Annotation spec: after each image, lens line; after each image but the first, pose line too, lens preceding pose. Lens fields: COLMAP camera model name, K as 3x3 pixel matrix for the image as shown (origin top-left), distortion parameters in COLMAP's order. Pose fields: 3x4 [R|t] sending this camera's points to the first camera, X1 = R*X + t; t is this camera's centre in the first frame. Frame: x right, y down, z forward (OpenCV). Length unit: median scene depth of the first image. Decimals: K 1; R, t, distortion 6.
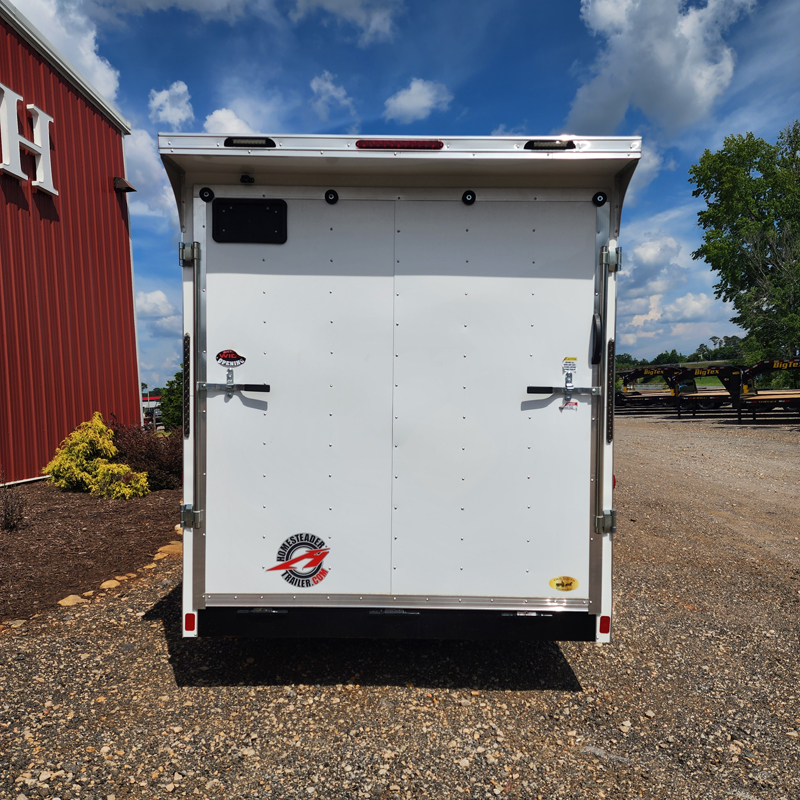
lens RADIAL K [[686.4, 0, 401.3], [0, 686.4, 403.8], [0, 0, 1]] dist [0.092400, -0.104669]
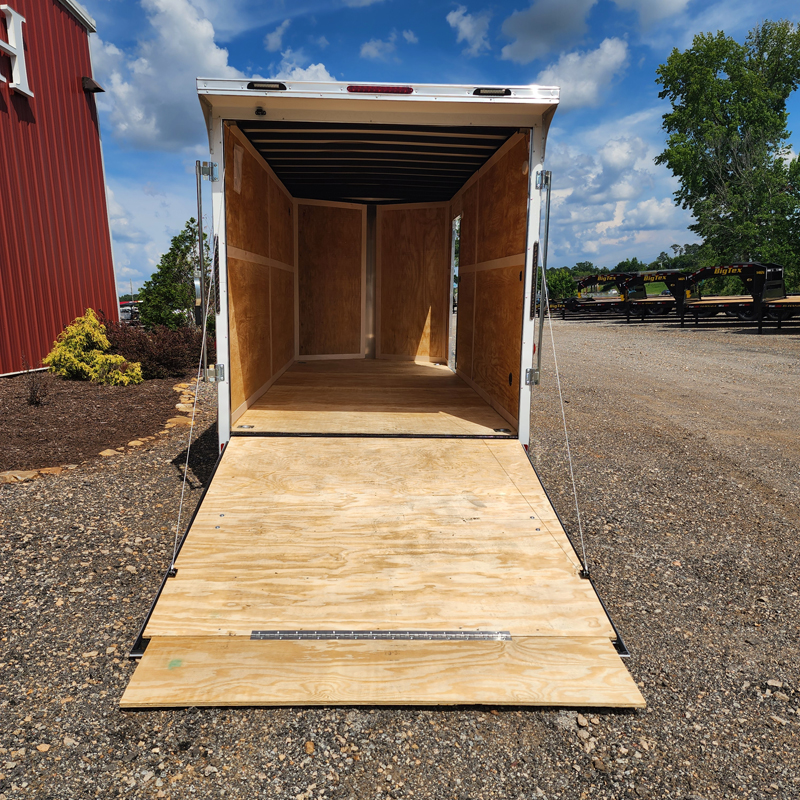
lens RADIAL K [[686.4, 0, 385.6], [0, 686.4, 392.2], [0, 0, 1]] dist [0.090877, -0.094394]
pose [[0.999381, 0.000856, 0.035165, -0.011393], [-0.004931, 0.993240, 0.115972, 0.014056], [-0.034828, -0.116073, 0.992630, -0.116500]]
